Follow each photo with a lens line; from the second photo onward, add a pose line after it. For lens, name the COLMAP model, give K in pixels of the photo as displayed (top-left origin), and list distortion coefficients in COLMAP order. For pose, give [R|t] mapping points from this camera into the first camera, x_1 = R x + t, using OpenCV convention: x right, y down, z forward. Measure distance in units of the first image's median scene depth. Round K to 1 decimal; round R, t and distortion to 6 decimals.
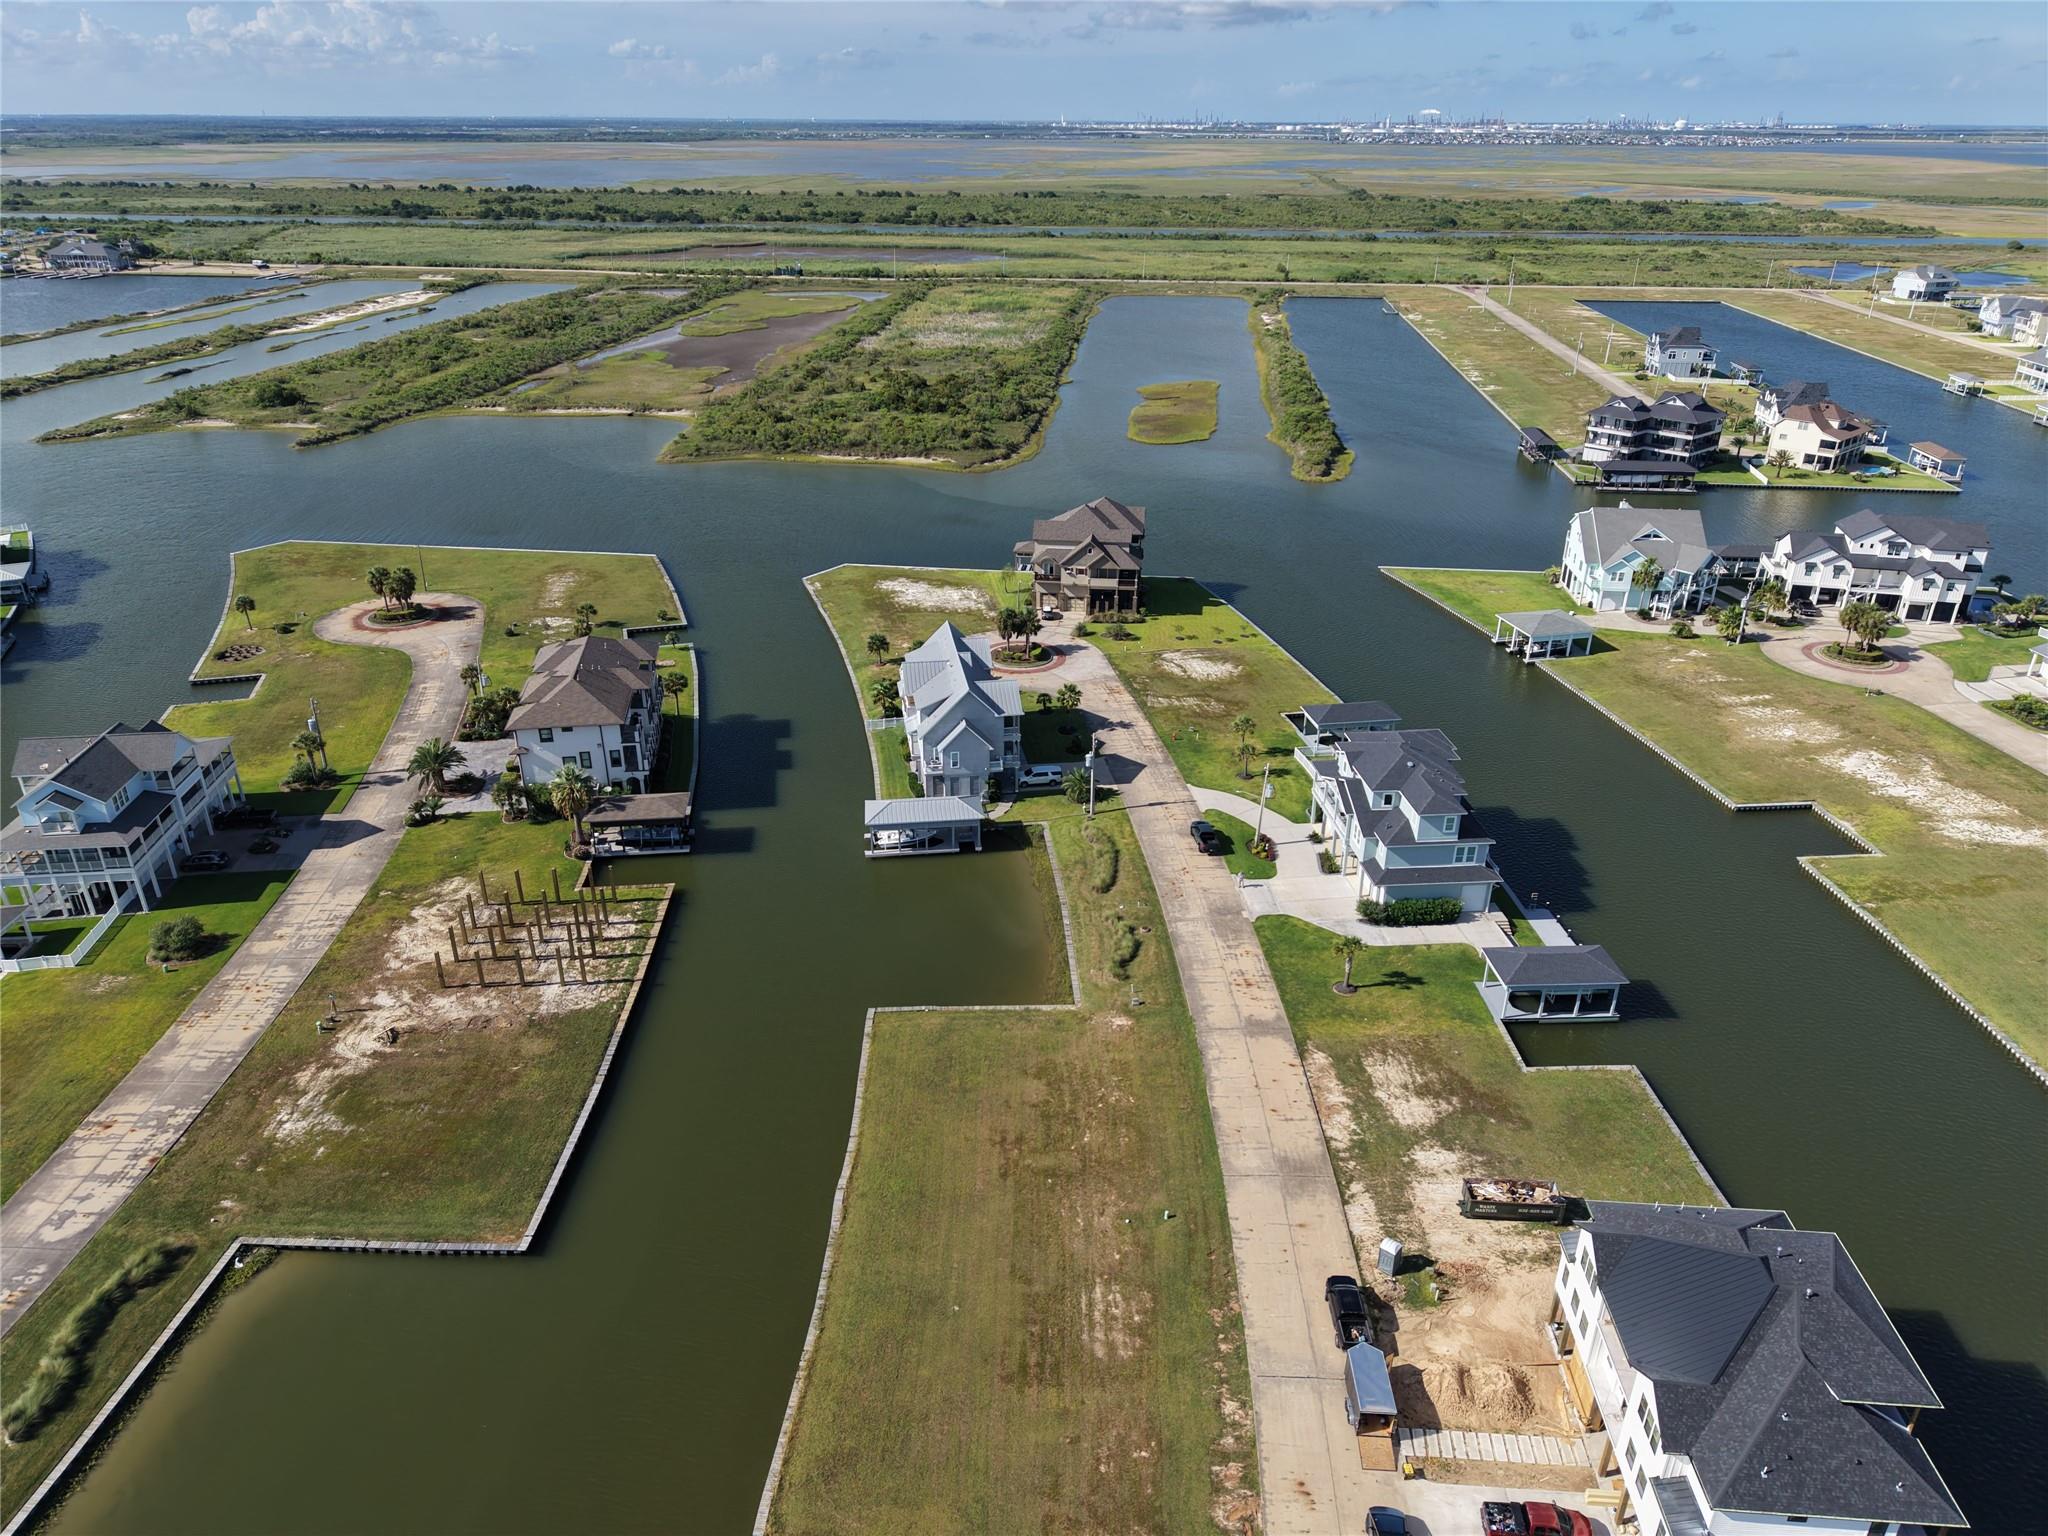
lens RADIAL K [[1395.7, 0, 1028.5], [0, 1395.7, 685.3], [0, 0, 1]] dist [0.120380, -0.240559]
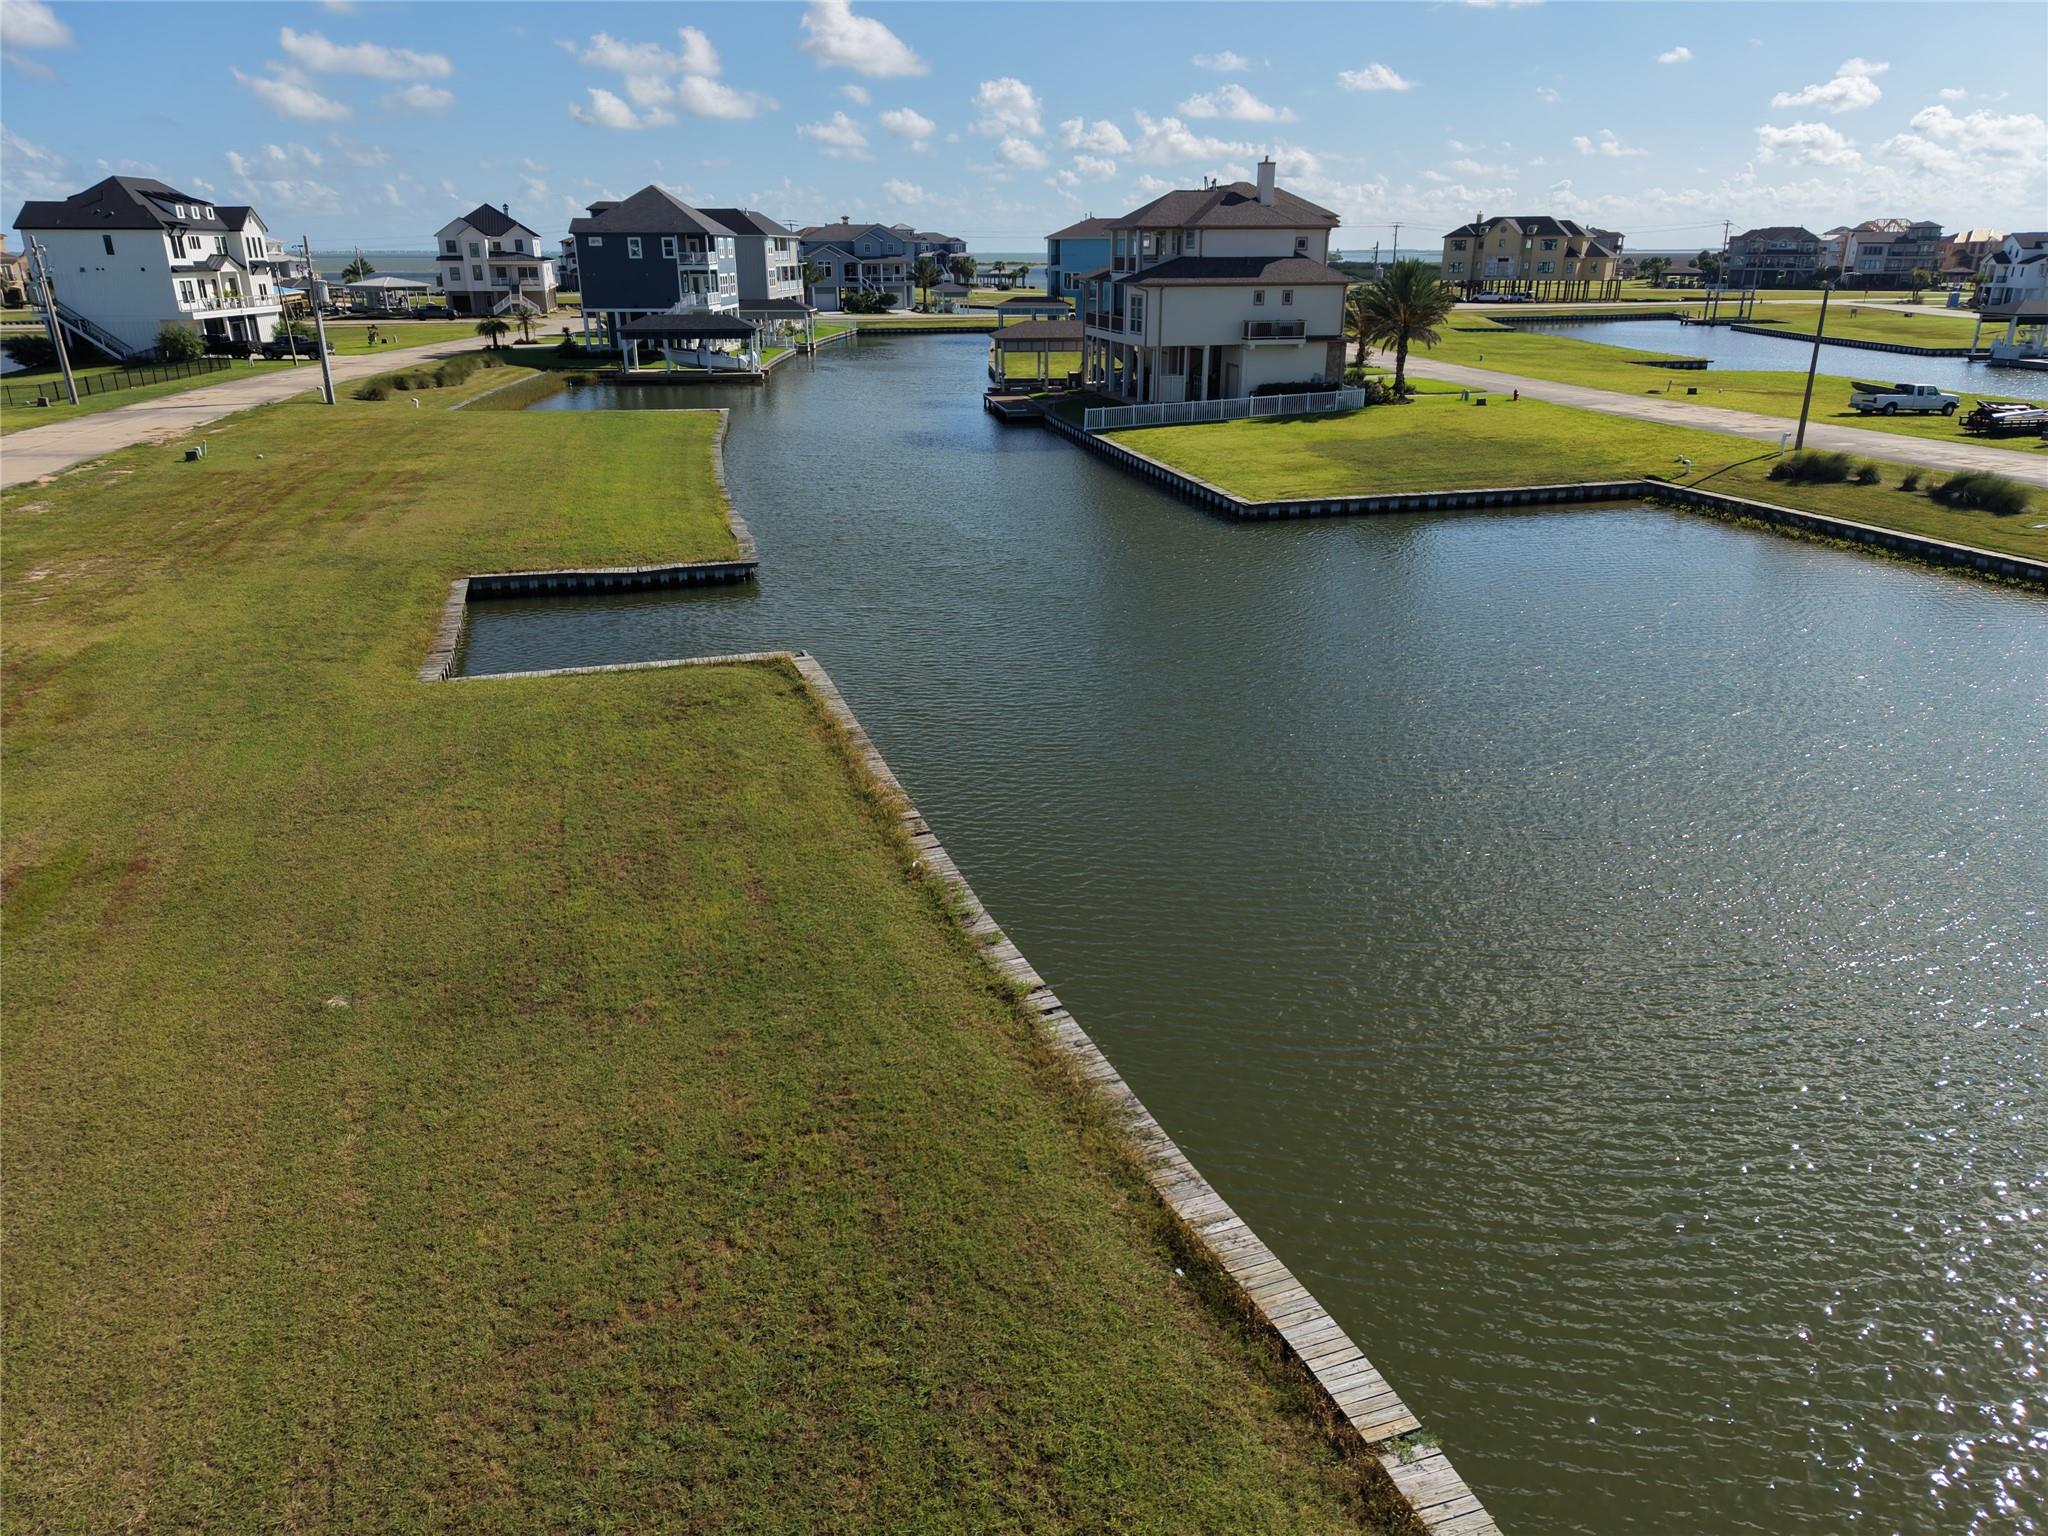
lens RADIAL K [[1366.7, 0, 1024.5], [0, 1366.7, 777.6], [0, 0, 1]] dist [0.029578, -0.027702]
pose [[-0.923008, 0.133279, -0.360962, -0.053437], [-0.147770, 0.743382, 0.652340, 0.190794], [0.355276, 0.655454, -0.666453, 0.814893]]
